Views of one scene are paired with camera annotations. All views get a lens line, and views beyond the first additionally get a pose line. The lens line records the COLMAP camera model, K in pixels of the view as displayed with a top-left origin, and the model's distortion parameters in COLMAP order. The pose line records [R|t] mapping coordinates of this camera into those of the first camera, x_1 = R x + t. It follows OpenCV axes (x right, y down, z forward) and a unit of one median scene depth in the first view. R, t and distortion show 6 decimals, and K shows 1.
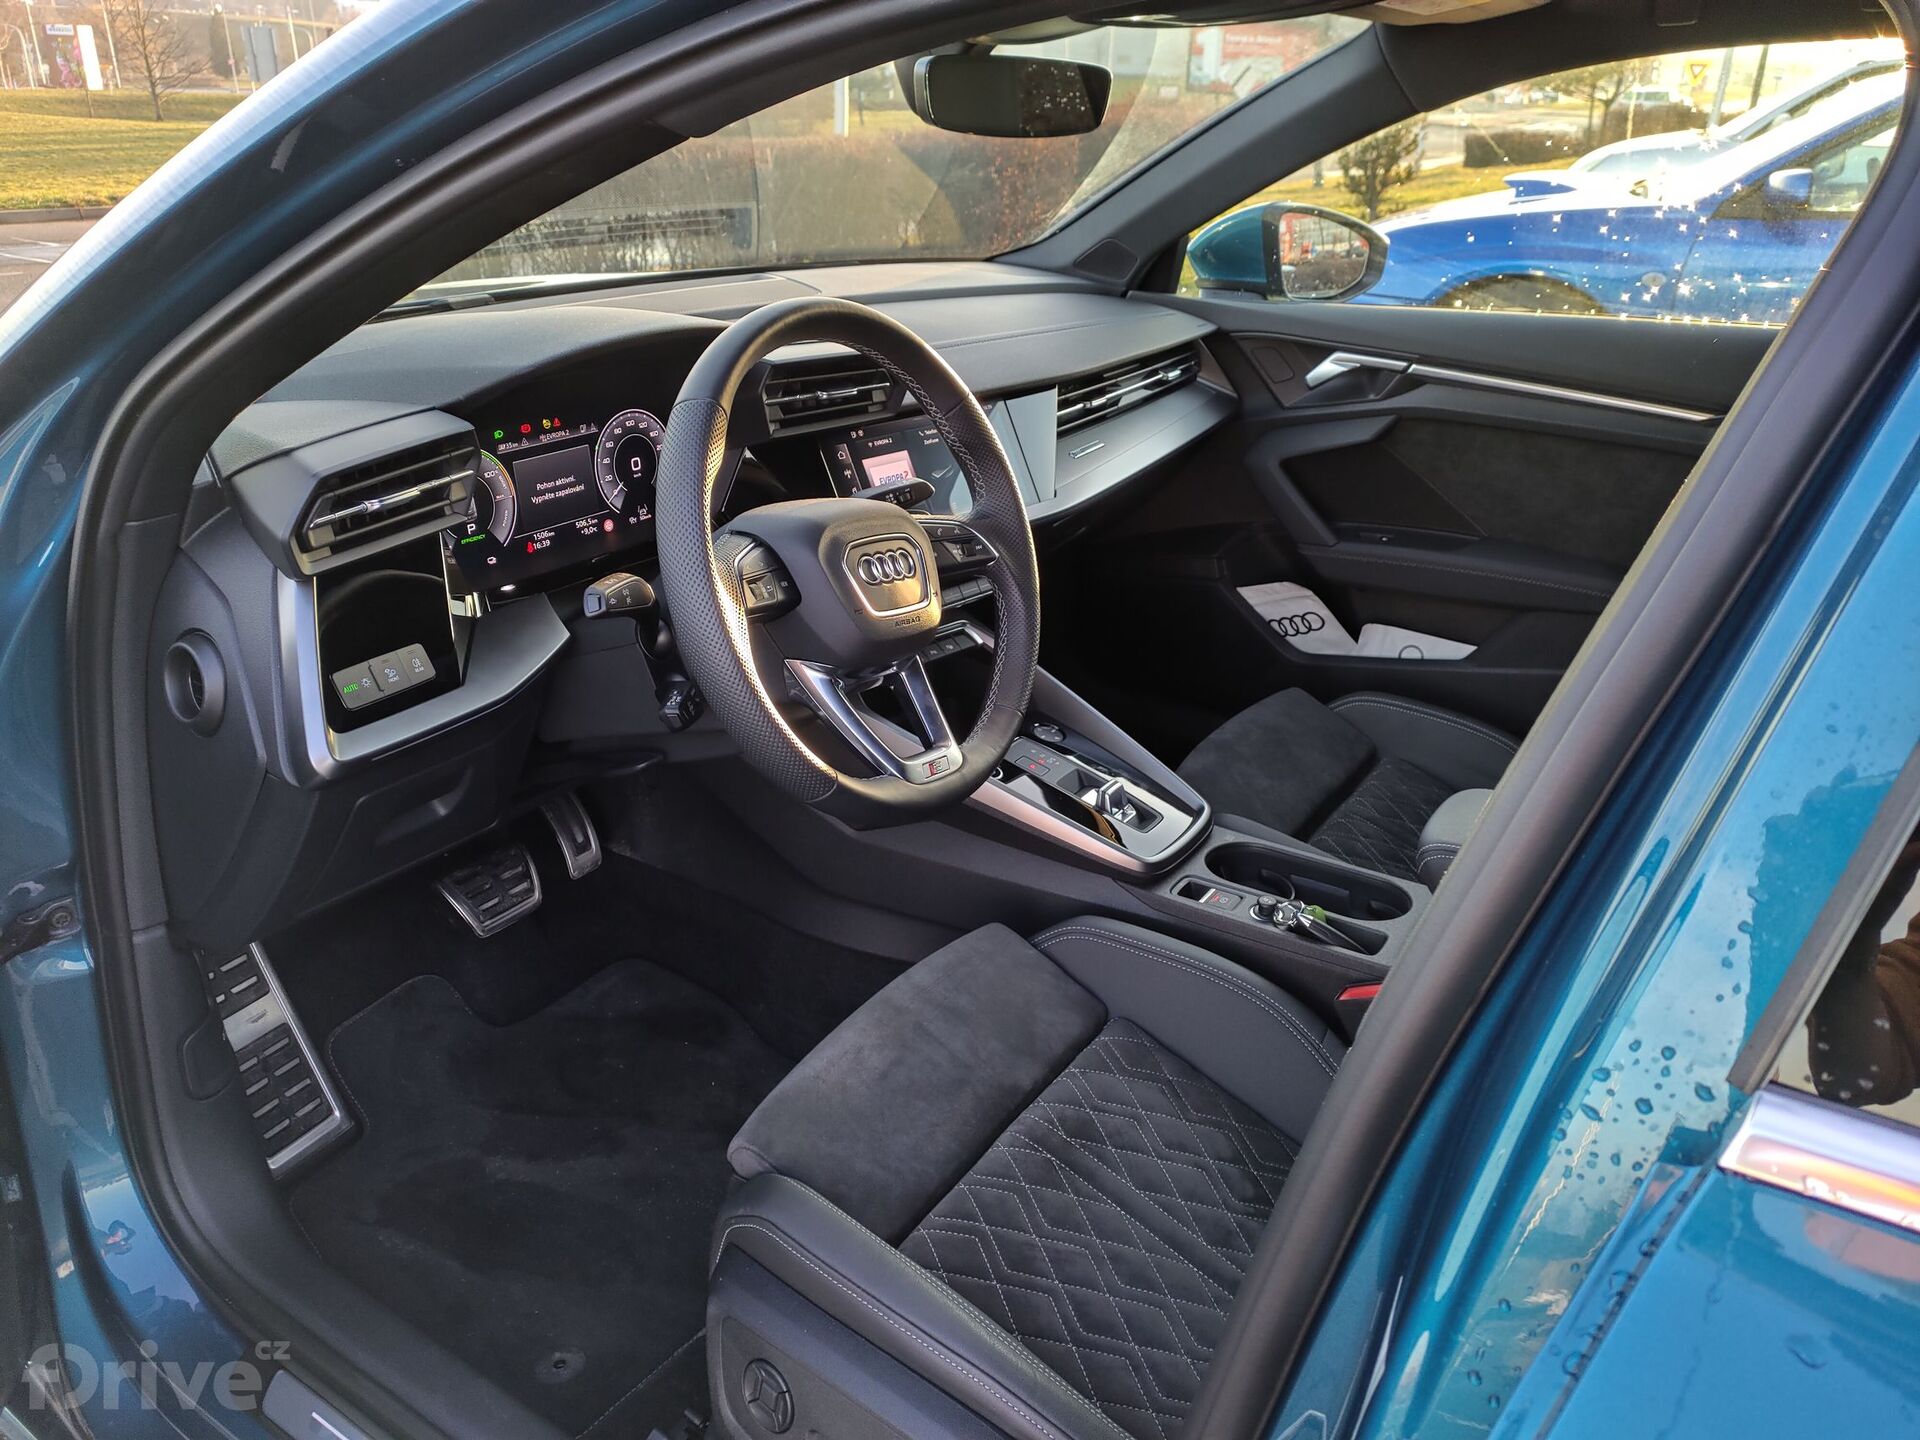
lens RADIAL K [[1420.2, 0, 959.9], [0, 1420.2, 727.5], [0, 0, 1]] dist [0.035545, -0.000895]
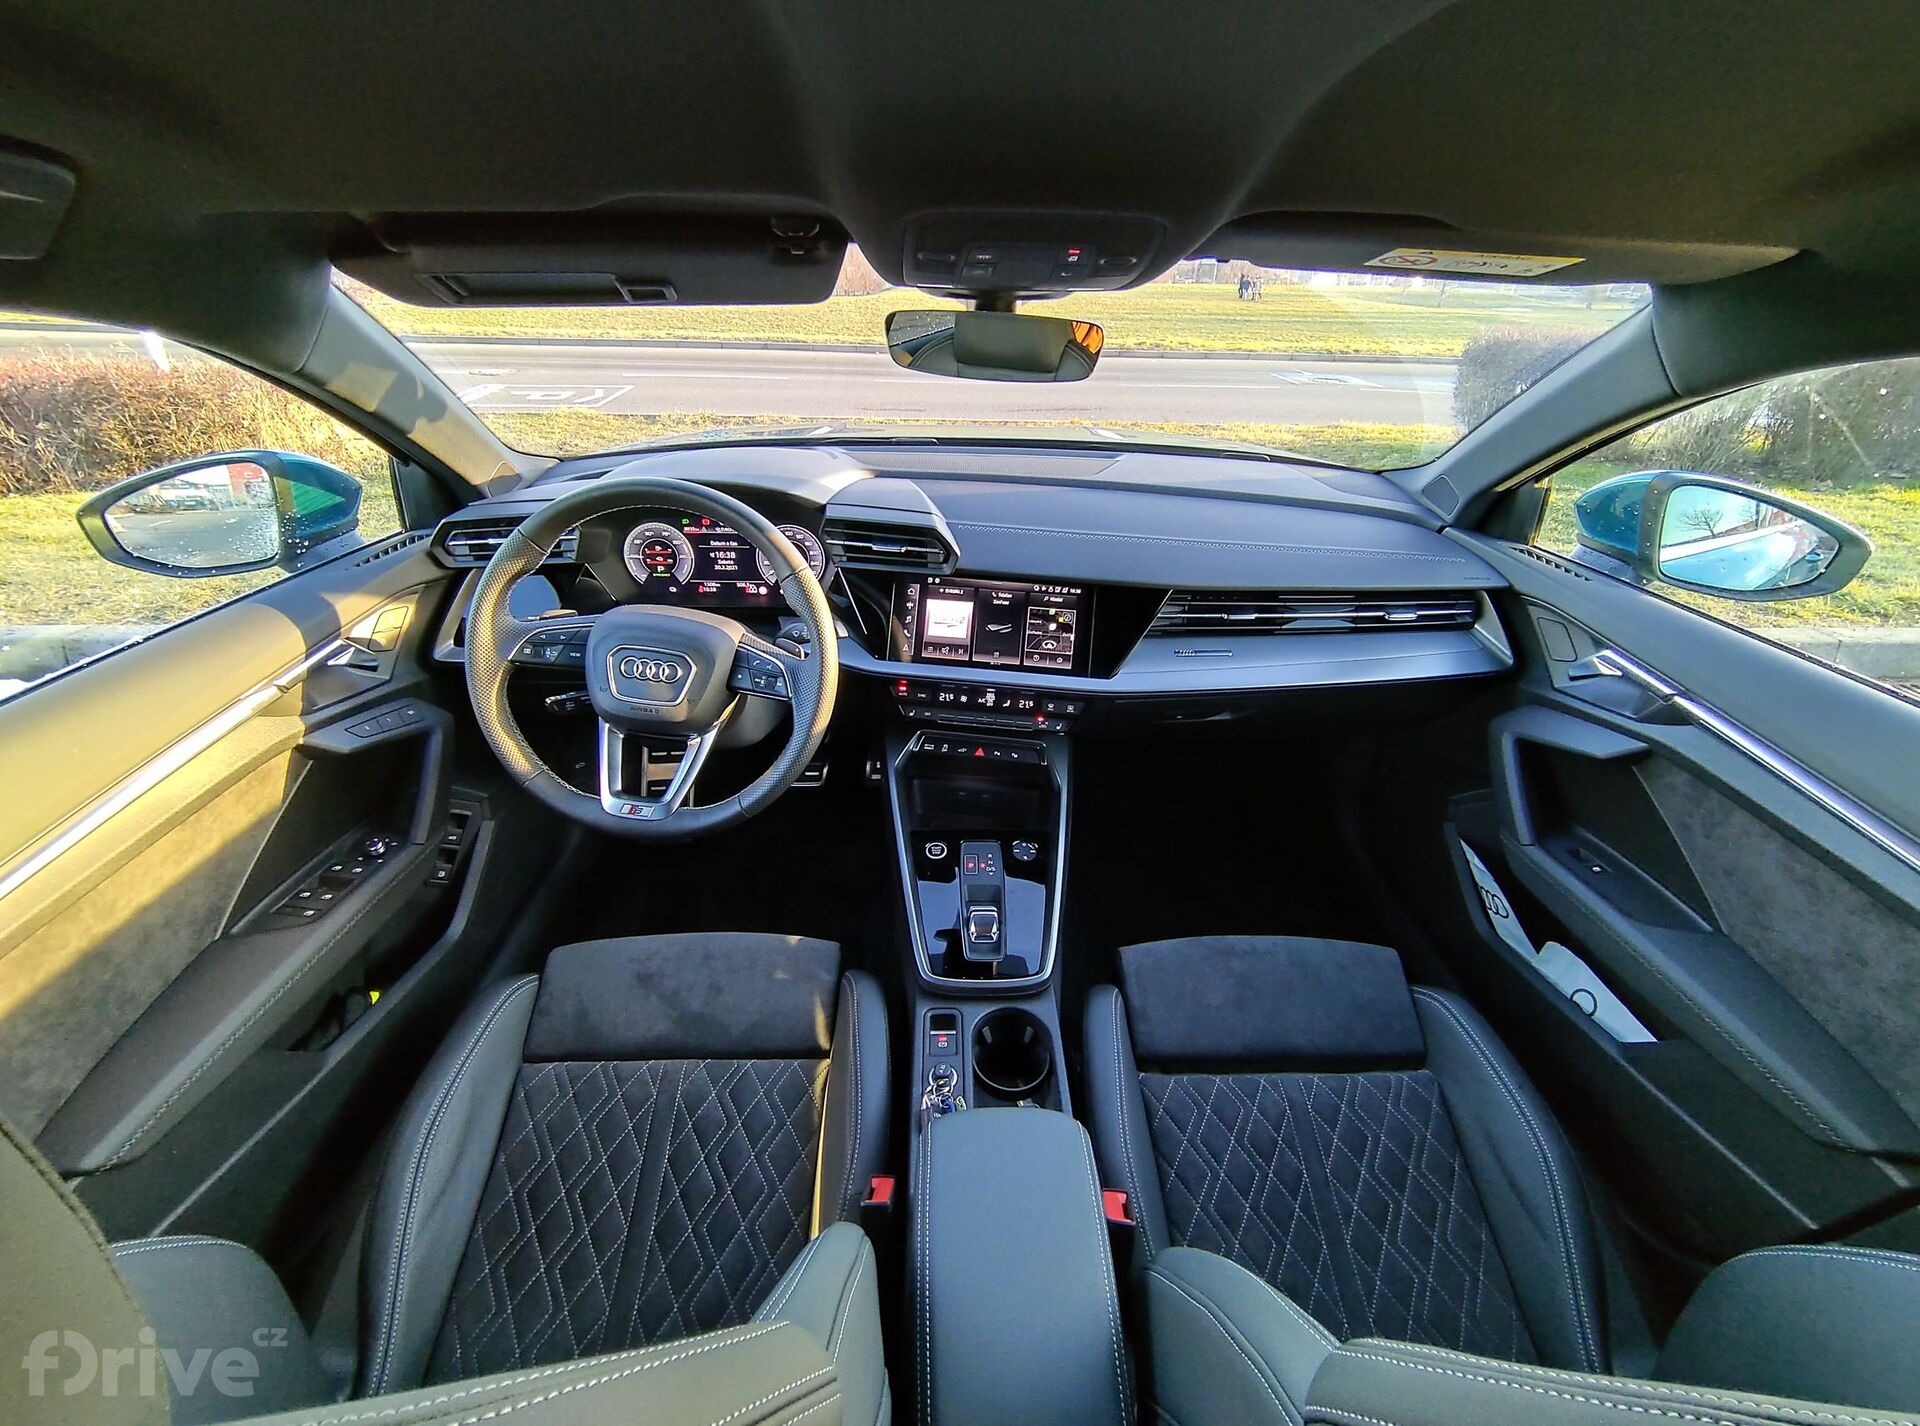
lens RADIAL K [[848.2, 0, 962.1], [0, 848.2, 698.7], [0, 0, 1]] dist [0.003415, 0.000253]
pose [[0.576151, 0.380770, -0.723232, 0.575822], [-0.346535, 0.915189, 0.205771, -0.280110], [0.740246, 0.132070, 0.659237, 0.501225]]
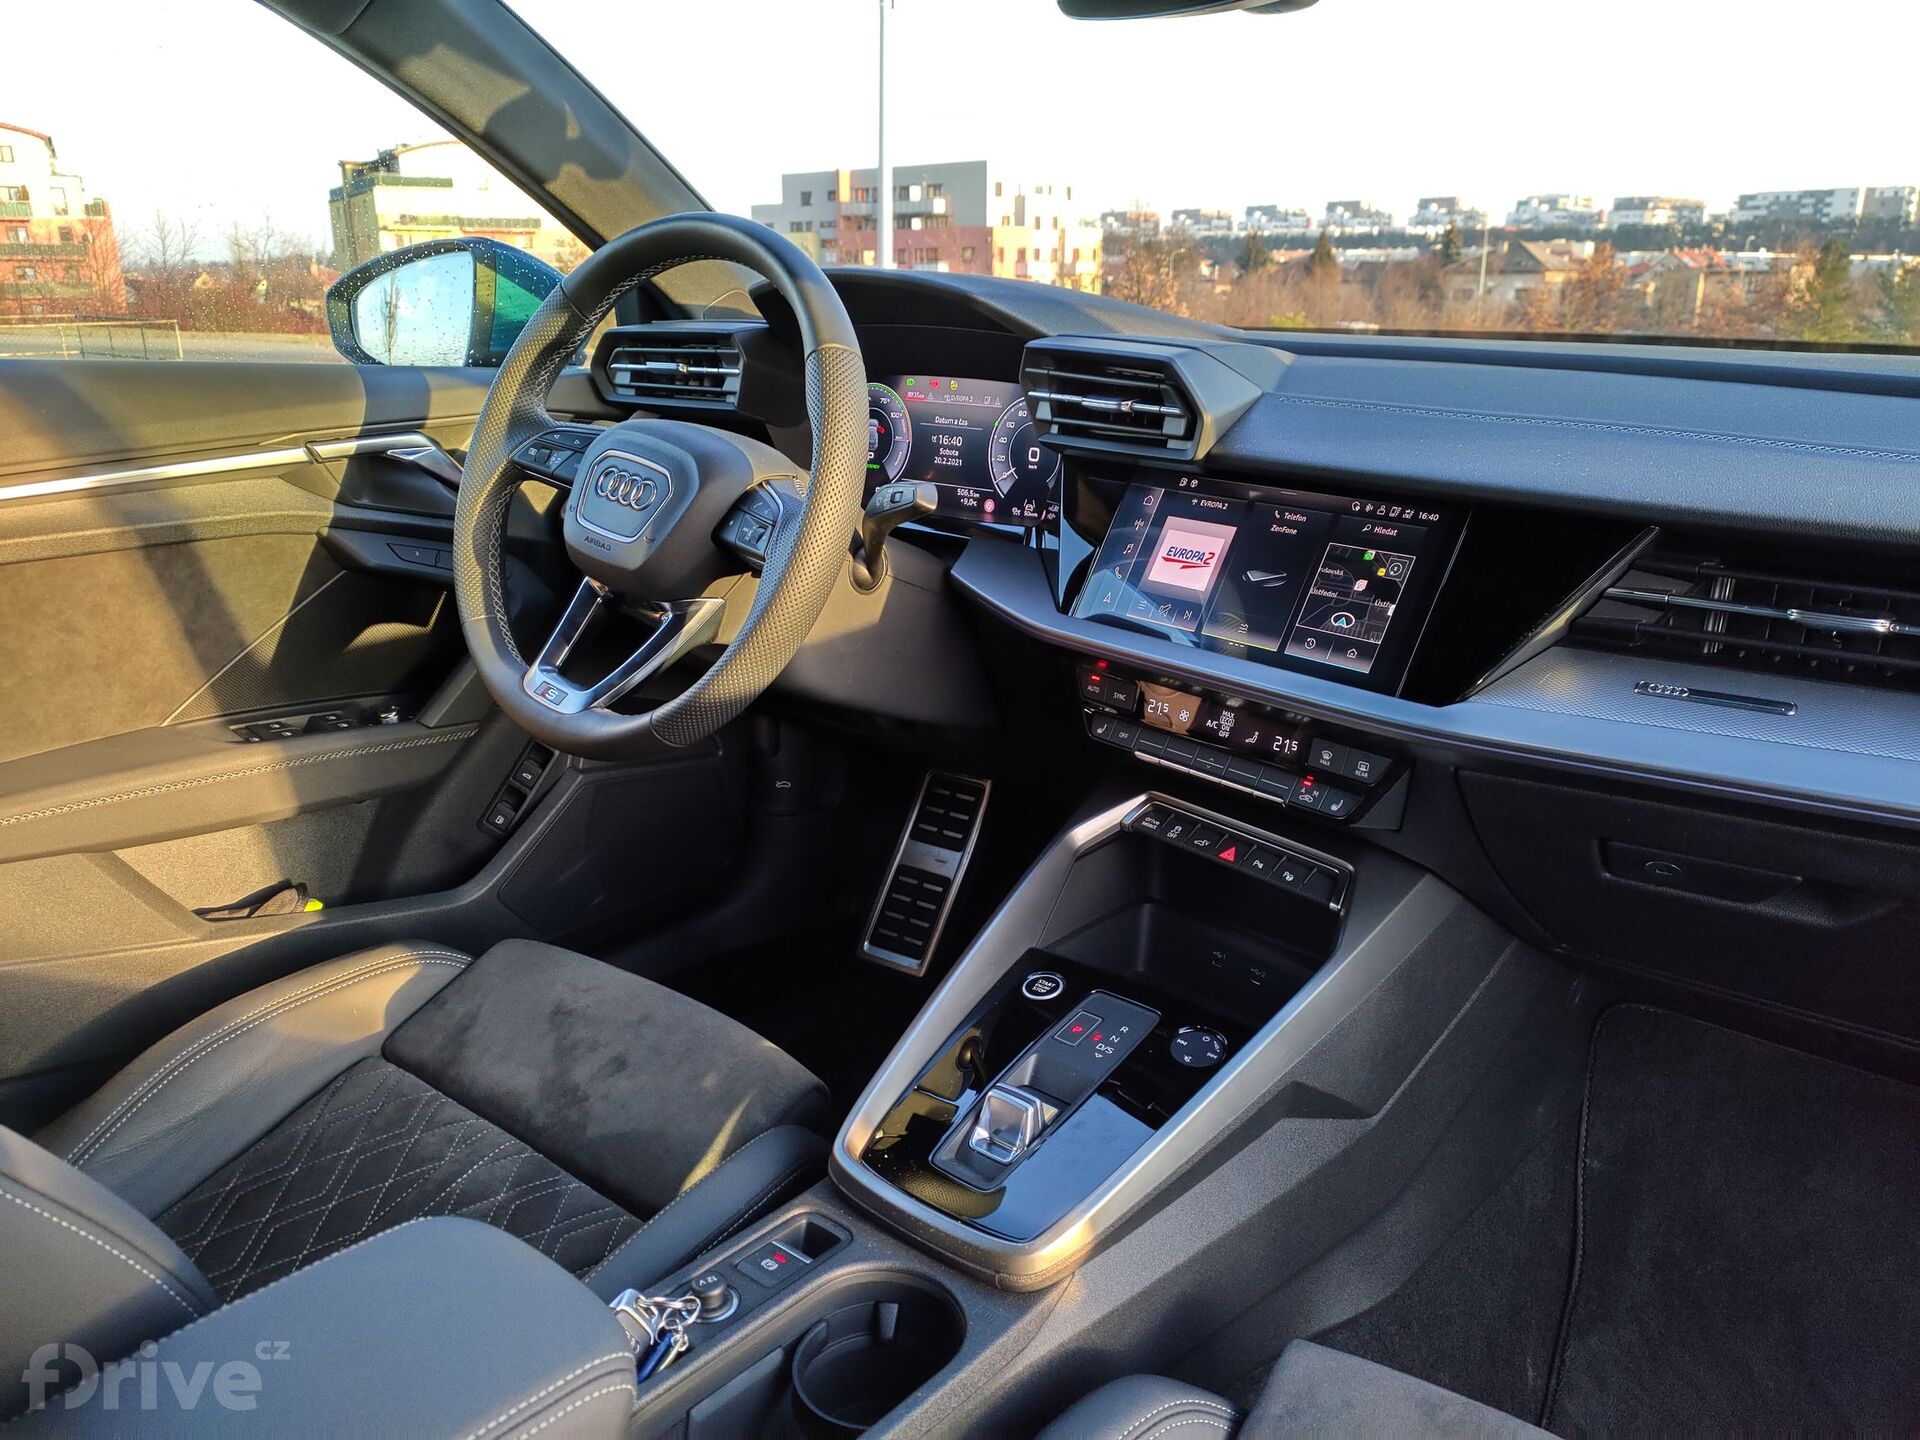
lens RADIAL K [[1420.2, 0, 958.8], [0, 1420.2, 721.7], [0, 0, 1]] dist [0.035545, -0.000895]
pose [[-0.097845, 0.270444, -0.957751, 0.655596], [-0.431124, 0.855861, 0.285717, -0.258806], [0.896972, 0.440865, 0.032853, 0.929057]]
